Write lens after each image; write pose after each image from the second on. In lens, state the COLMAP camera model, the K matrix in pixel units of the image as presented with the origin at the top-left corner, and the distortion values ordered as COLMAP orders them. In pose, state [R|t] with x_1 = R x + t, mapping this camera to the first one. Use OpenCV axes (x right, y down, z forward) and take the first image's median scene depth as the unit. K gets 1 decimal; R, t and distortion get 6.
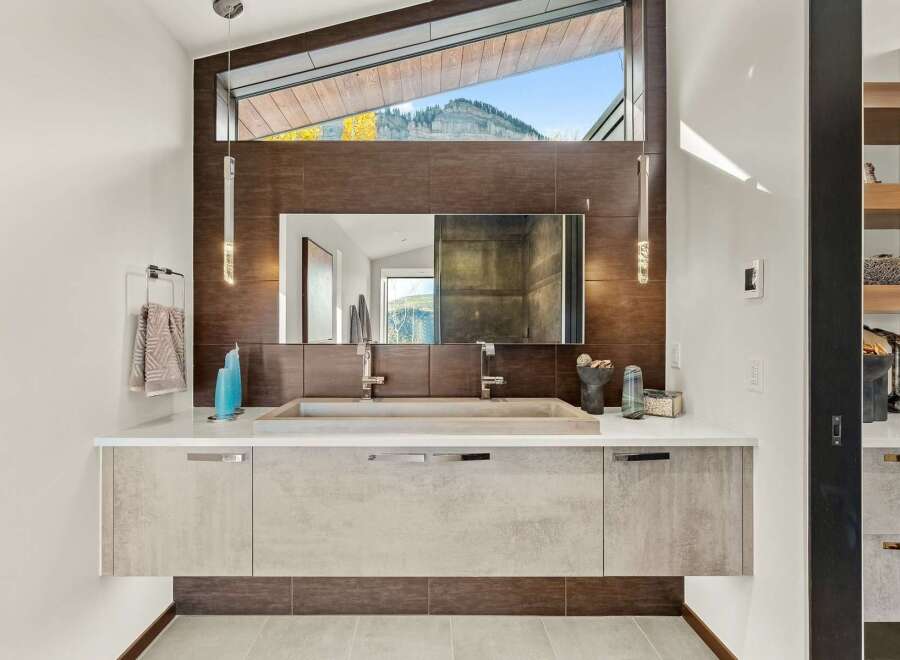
lens RADIAL K [[390.3, 0, 437.0], [0, 390.3, 329.7], [0, 0, 1]] dist [0.000597, 0.000024]
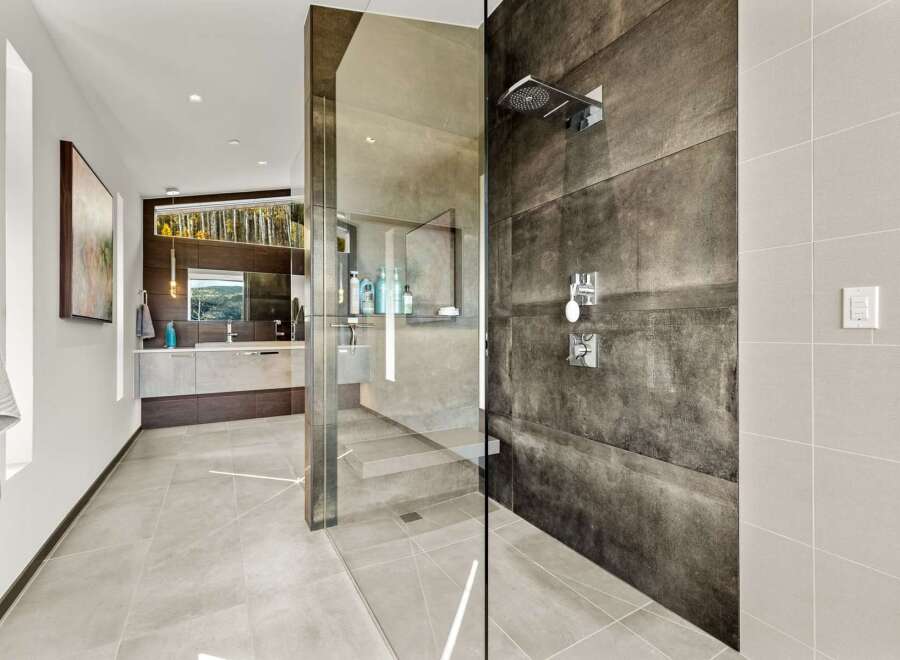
lens RADIAL K [[390.3, 0, 437.0], [0, 390.3, 329.7], [0, 0, 1]] dist [0.000597, 0.000024]
pose [[0.876272, -0.002735, 0.481810, -0.212766], [-0.000364, 0.999980, 0.006338, 0.076179], [-0.481817, -0.005729, 0.876253, -1.926195]]
